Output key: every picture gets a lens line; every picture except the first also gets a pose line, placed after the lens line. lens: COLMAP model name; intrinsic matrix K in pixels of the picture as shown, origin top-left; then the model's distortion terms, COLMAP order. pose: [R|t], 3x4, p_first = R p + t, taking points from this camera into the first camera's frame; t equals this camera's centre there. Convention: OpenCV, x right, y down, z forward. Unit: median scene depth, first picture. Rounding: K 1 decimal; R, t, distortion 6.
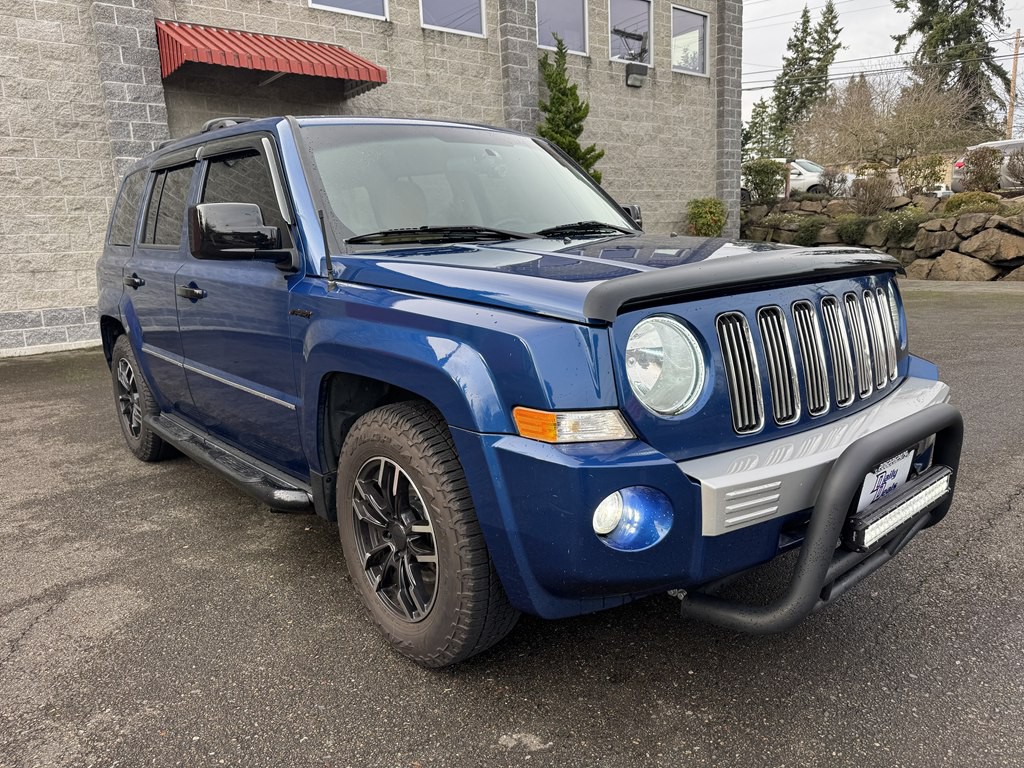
lens RADIAL K [[733.3, 0, 518.9], [0, 733.3, 385.3], [0, 0, 1]] dist [0.025675, -0.023915]
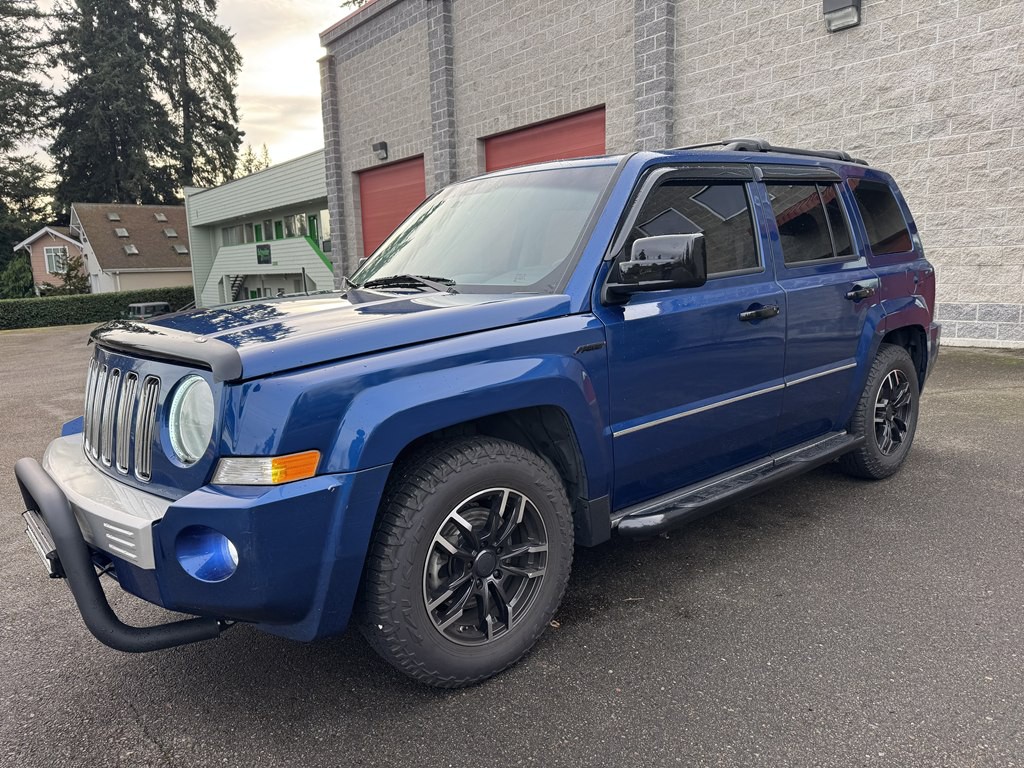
lens RADIAL K [[737.0, 0, 510.3], [0, 737.0, 389.5], [0, 0, 1]] dist [0.030480, -0.030275]
pose [[-0.010892, 0.206138, -0.978462, 0.301160], [-0.155054, 0.966336, 0.205310, -0.081180], [0.987846, 0.153951, 0.021437, 0.308688]]
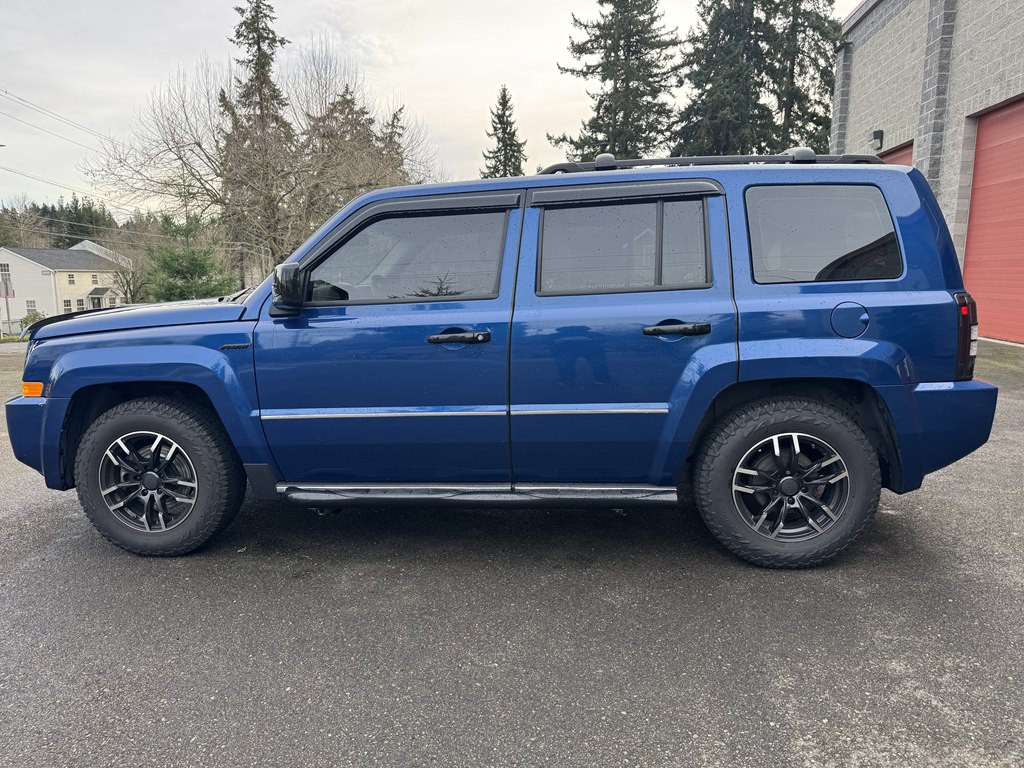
lens RADIAL K [[737.0, 0, 510.3], [0, 737.0, 389.5], [0, 0, 1]] dist [0.030480, -0.030275]
pose [[-0.720755, 0.153079, -0.676077, 0.199134], [-0.095486, 0.944090, 0.315558, -0.142765], [0.686582, 0.291996, -0.665840, 0.630435]]
